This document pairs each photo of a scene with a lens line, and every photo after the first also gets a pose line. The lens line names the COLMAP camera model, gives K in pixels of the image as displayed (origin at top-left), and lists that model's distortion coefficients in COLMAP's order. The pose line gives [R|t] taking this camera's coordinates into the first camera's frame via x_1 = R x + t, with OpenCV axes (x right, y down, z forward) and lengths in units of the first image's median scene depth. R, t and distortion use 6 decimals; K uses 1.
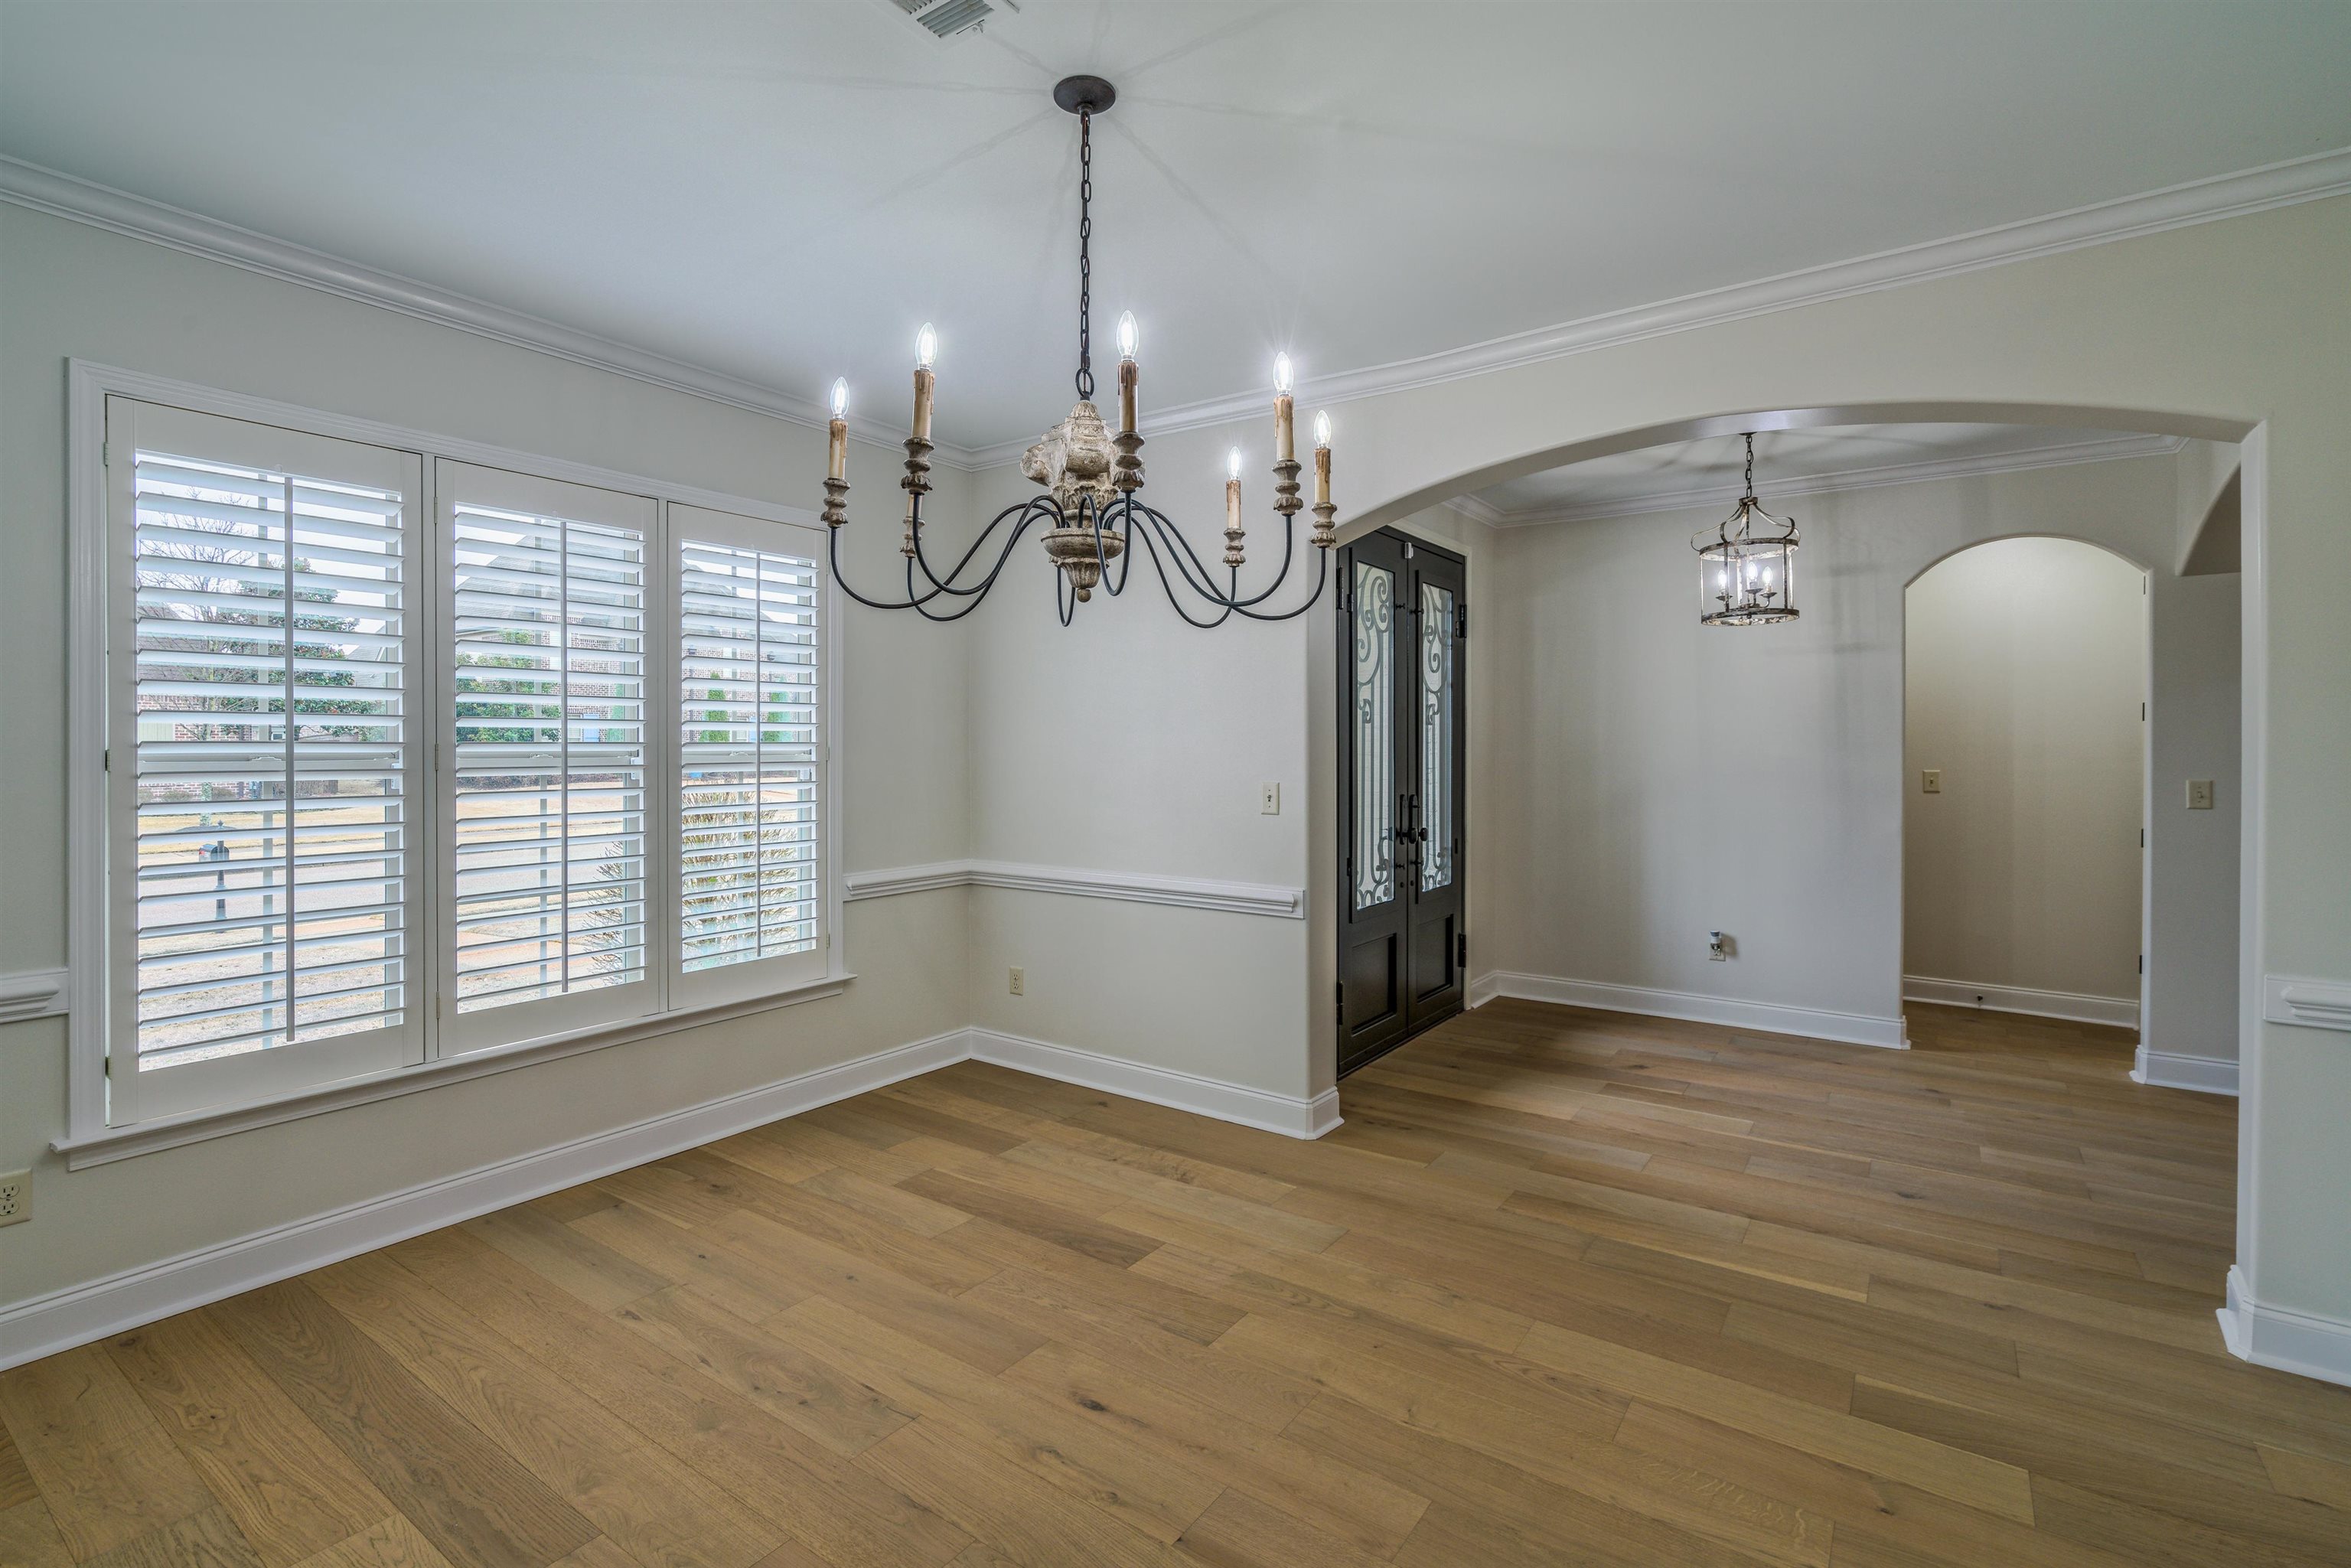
lens RADIAL K [[1071.5, 0, 1172.9], [0, 1071.5, 766.3], [0, 0, 1]] dist [-0.000561, 0.000162]
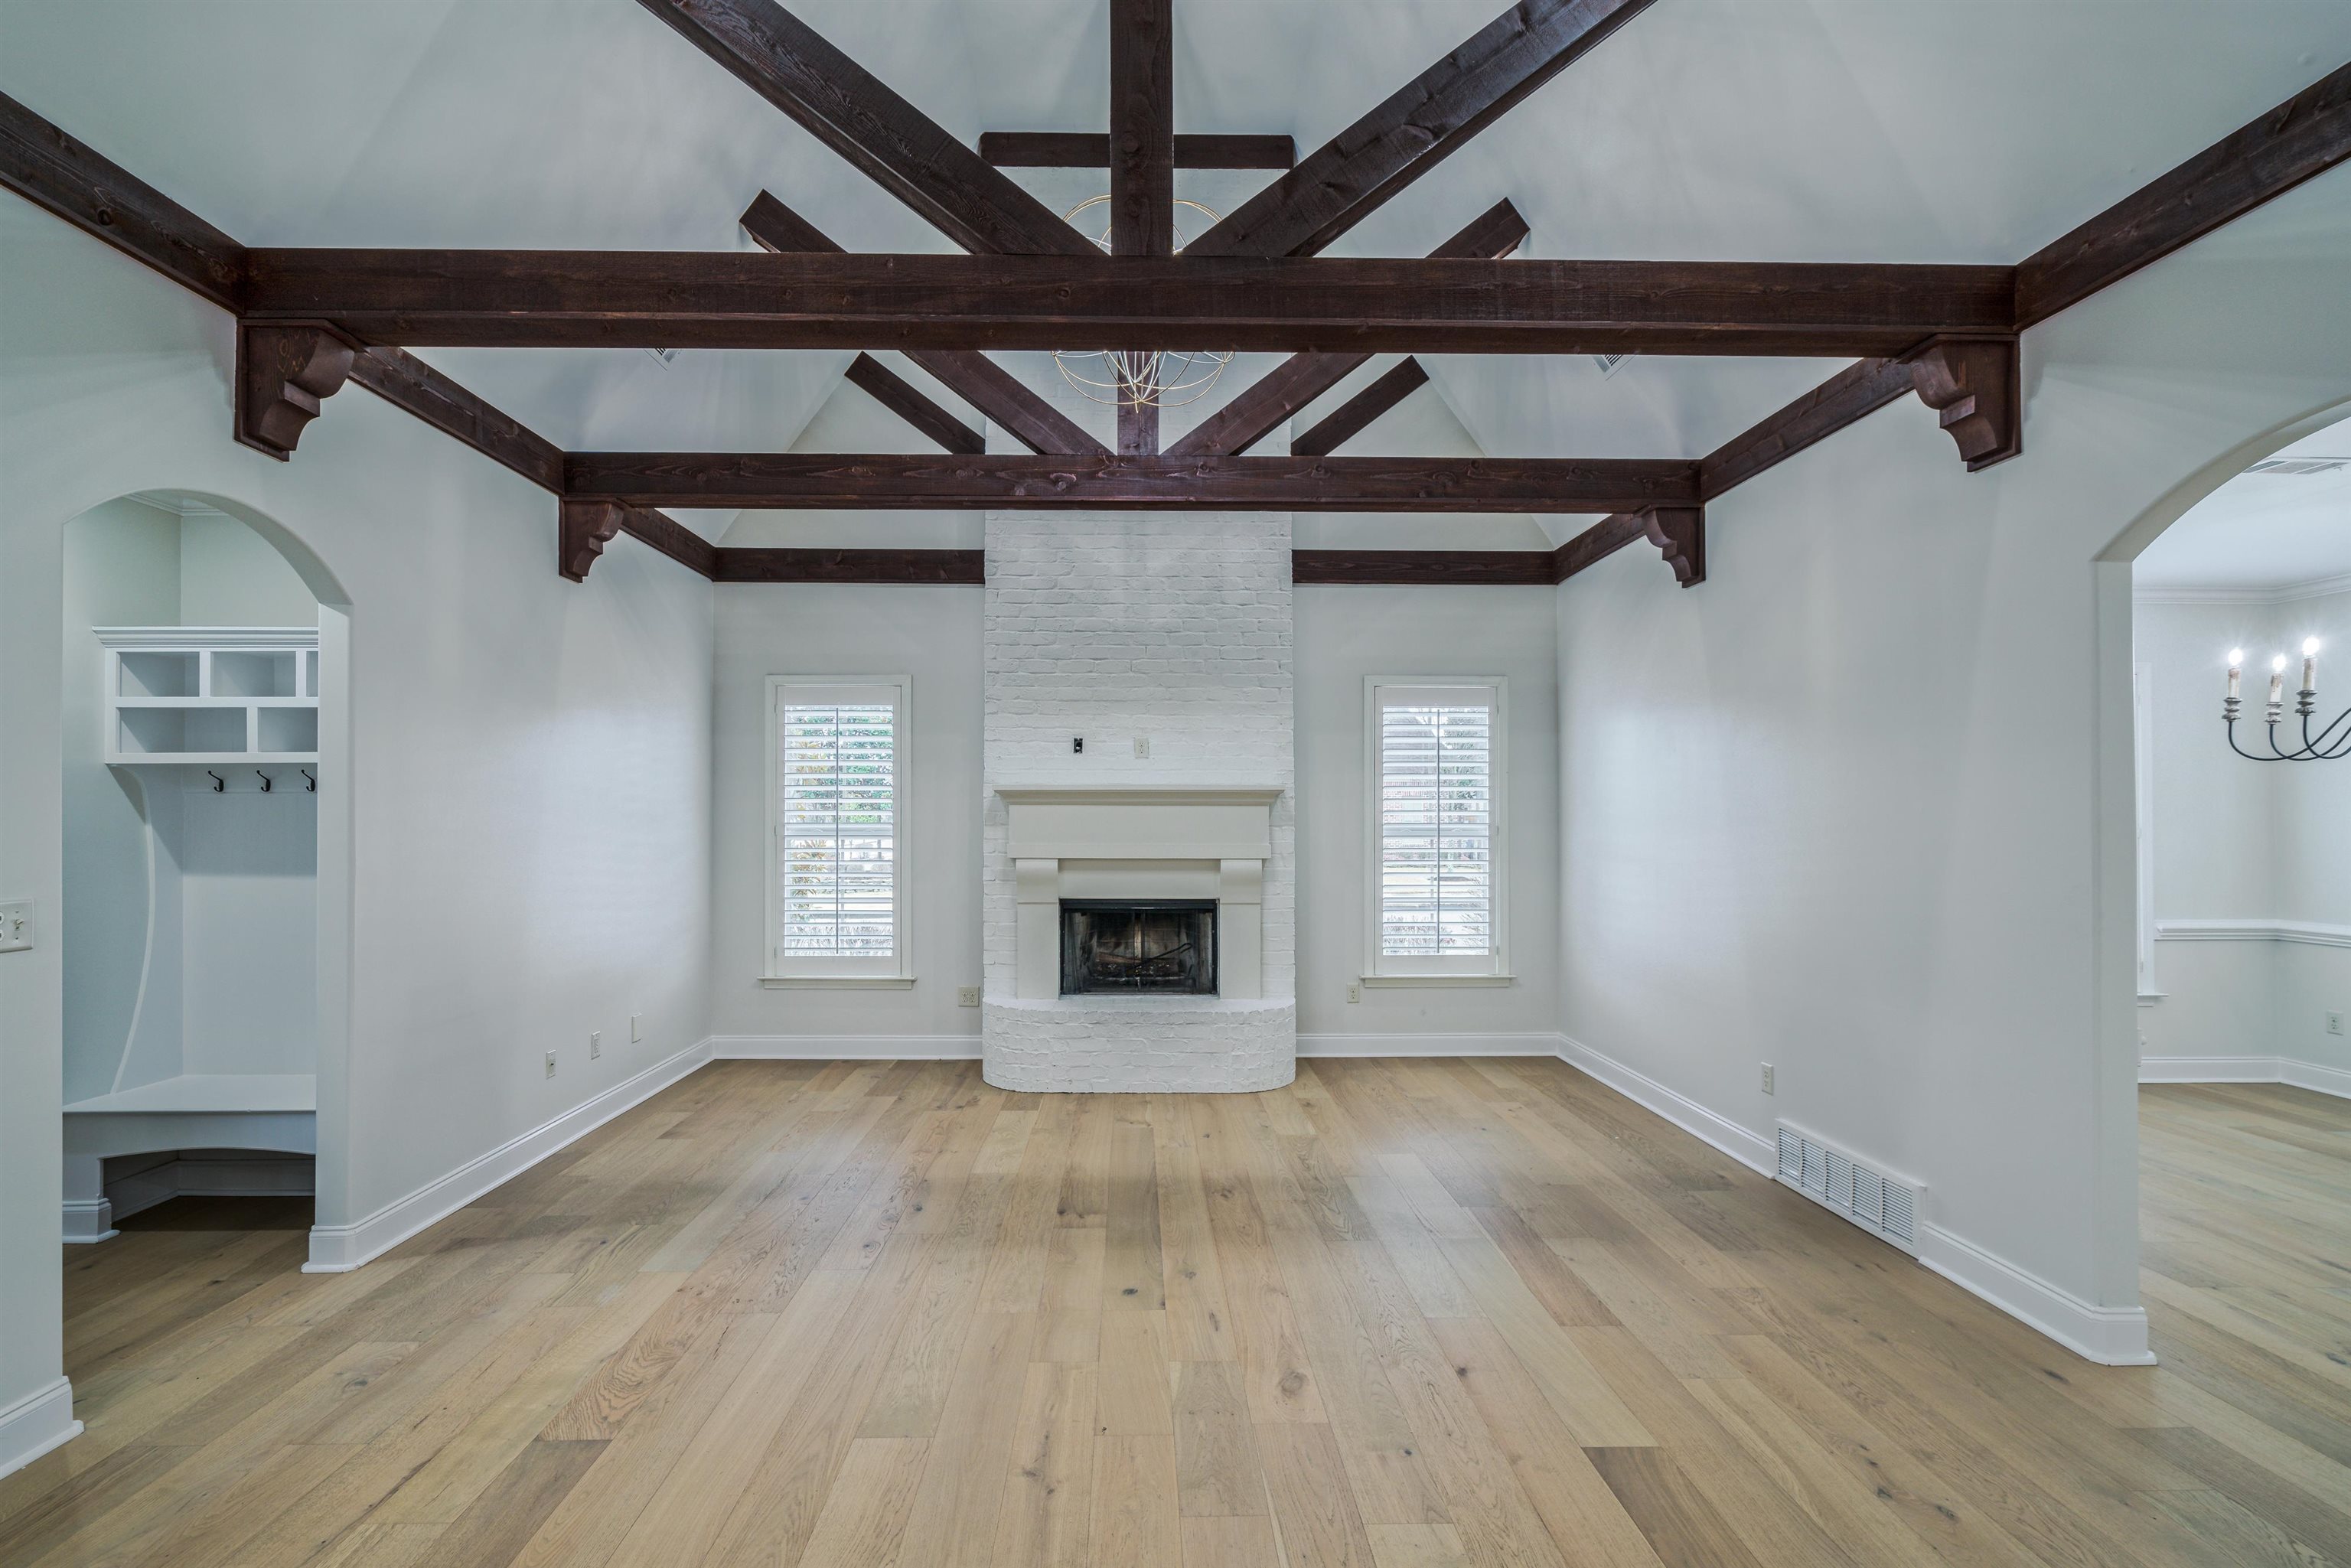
lens RADIAL K [[1079.1, 0, 1184.2], [0, 1079.1, 803.6], [0, 0, 1]] dist [-0.001124, -0.000026]
pose [[0.600883, -0.012540, -0.799239, 0.105517], [-0.013809, 0.999565, -0.026065, 0.005844], [0.799218, 0.026698, 0.600448, -1.643298]]
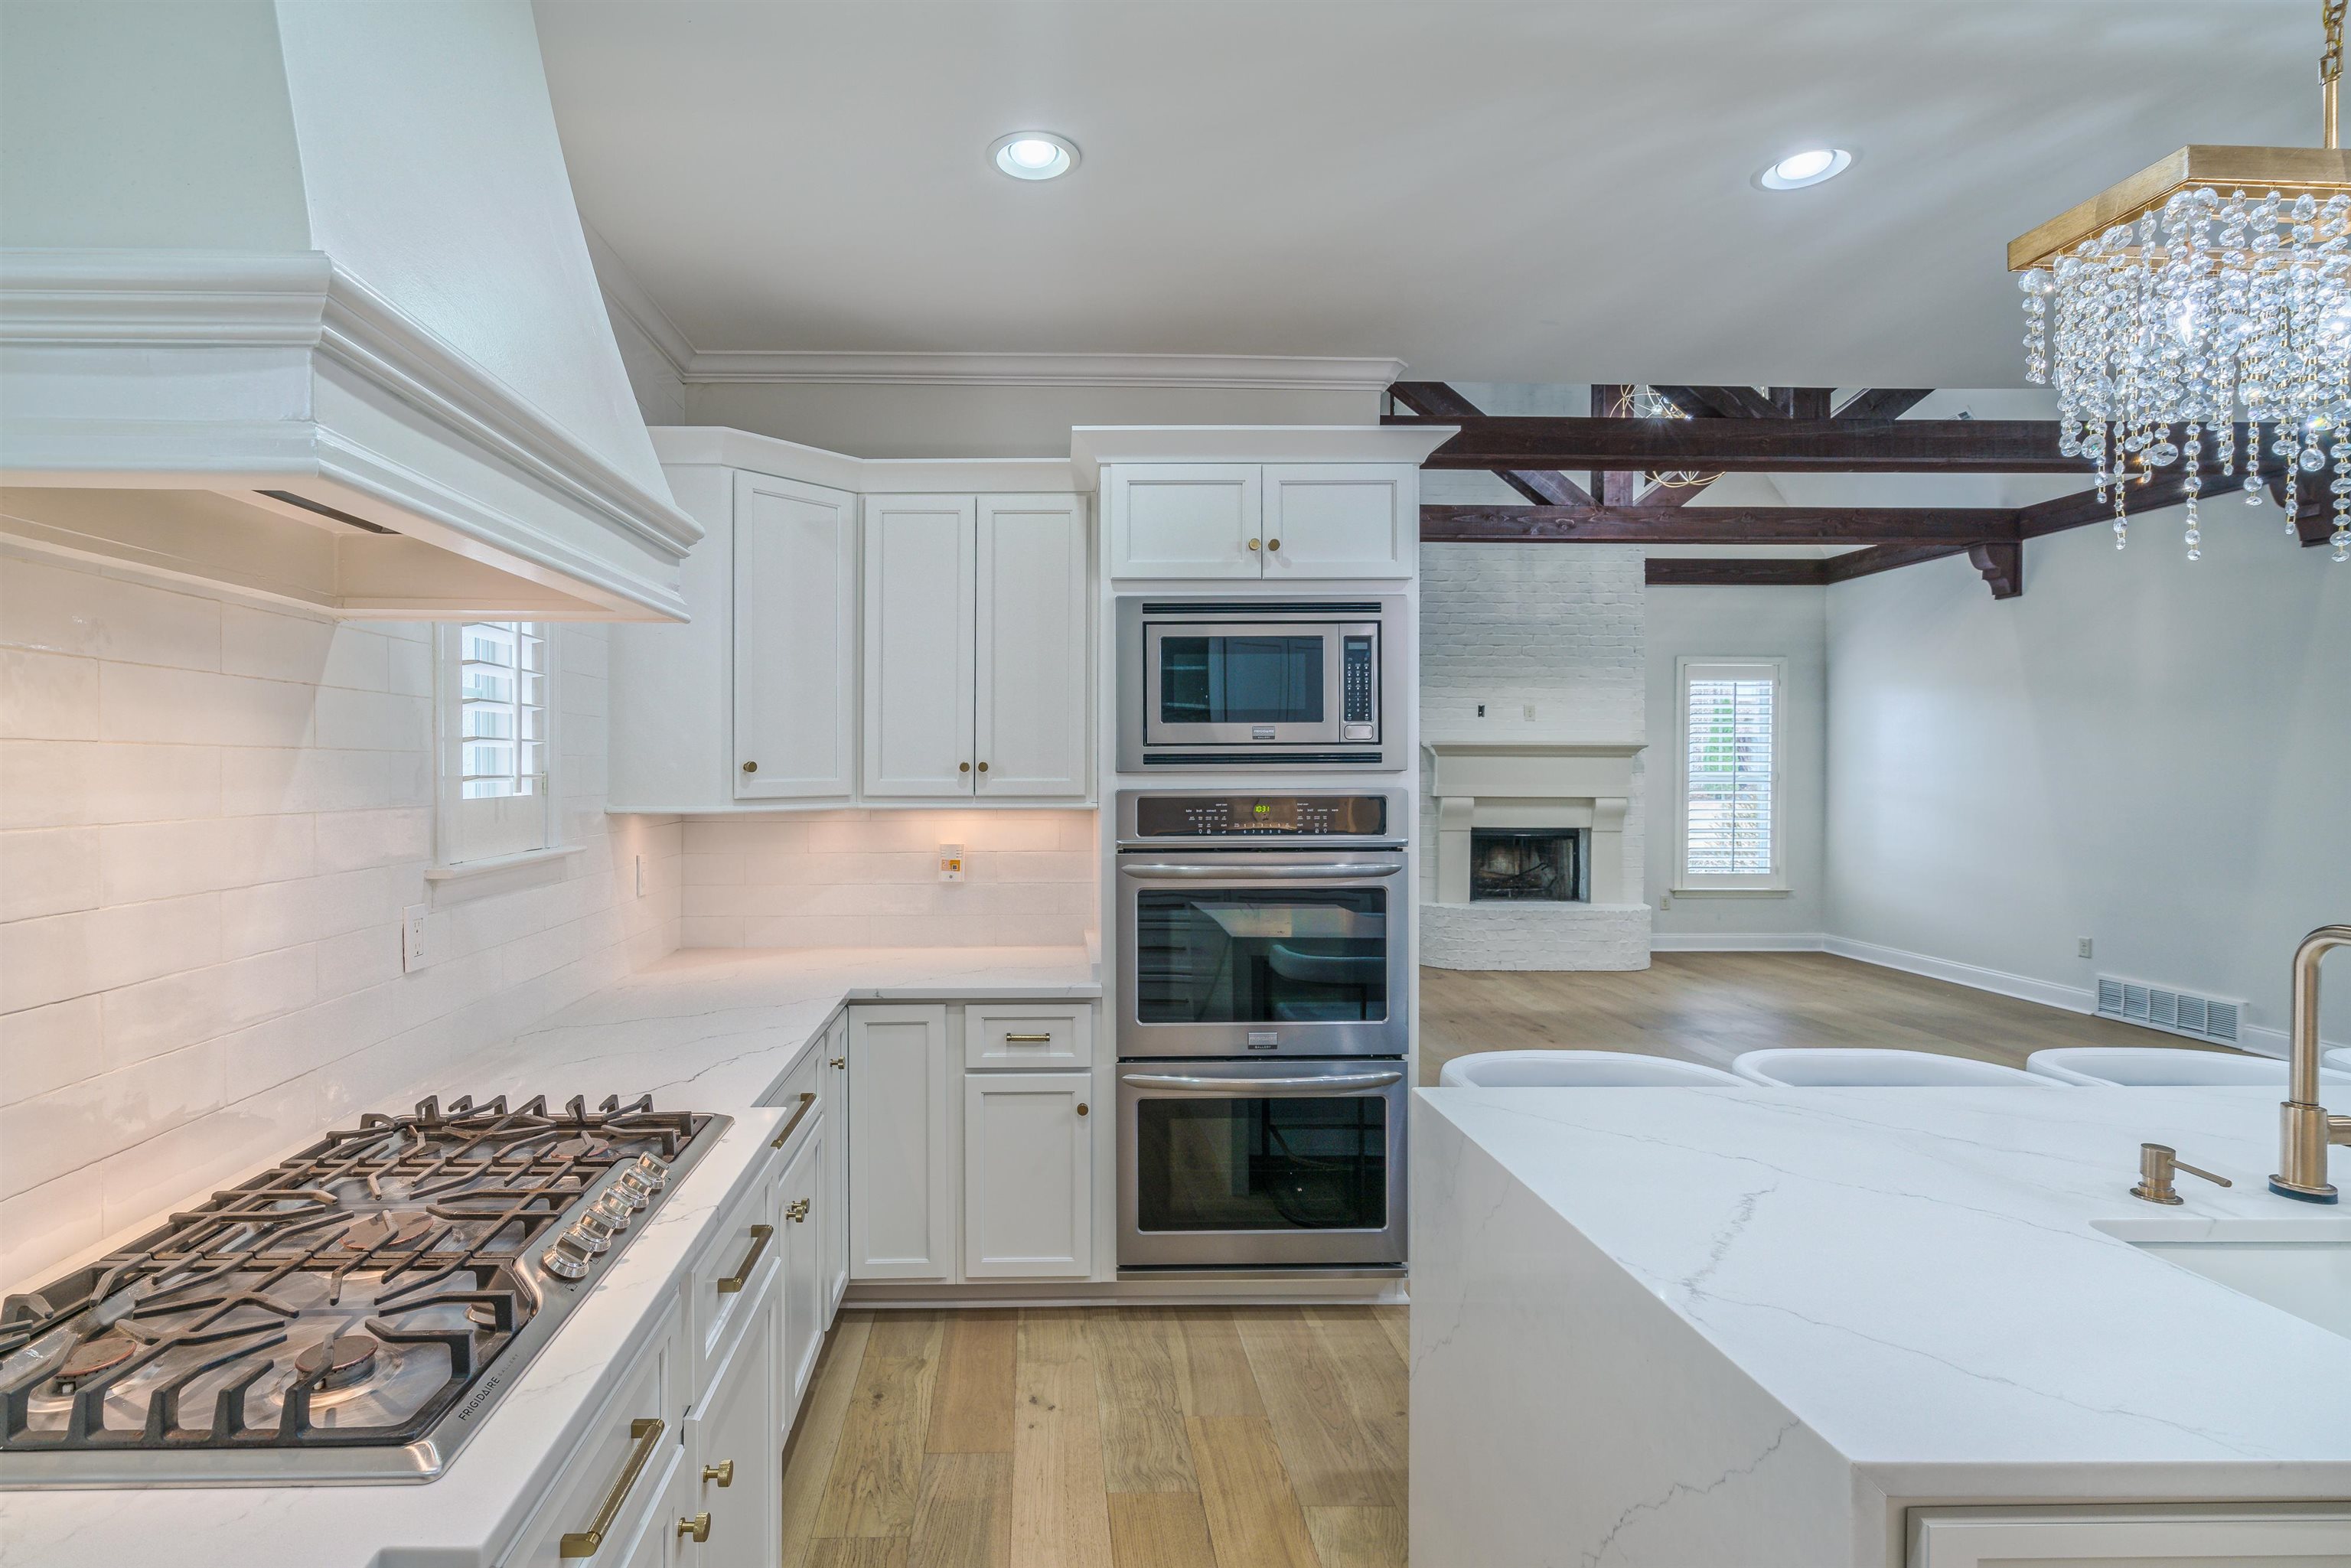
lens RADIAL K [[1113.6, 0, 1061.8], [0, 1113.6, 775.9], [0, 0, 1]] dist [-0.000472, -0.000674]
pose [[0.596003, 0.004427, -0.802970, -0.090132], [-0.016303, 0.999845, -0.006588, 0.053001], [0.802817, 0.017017, 0.595983, -3.493676]]
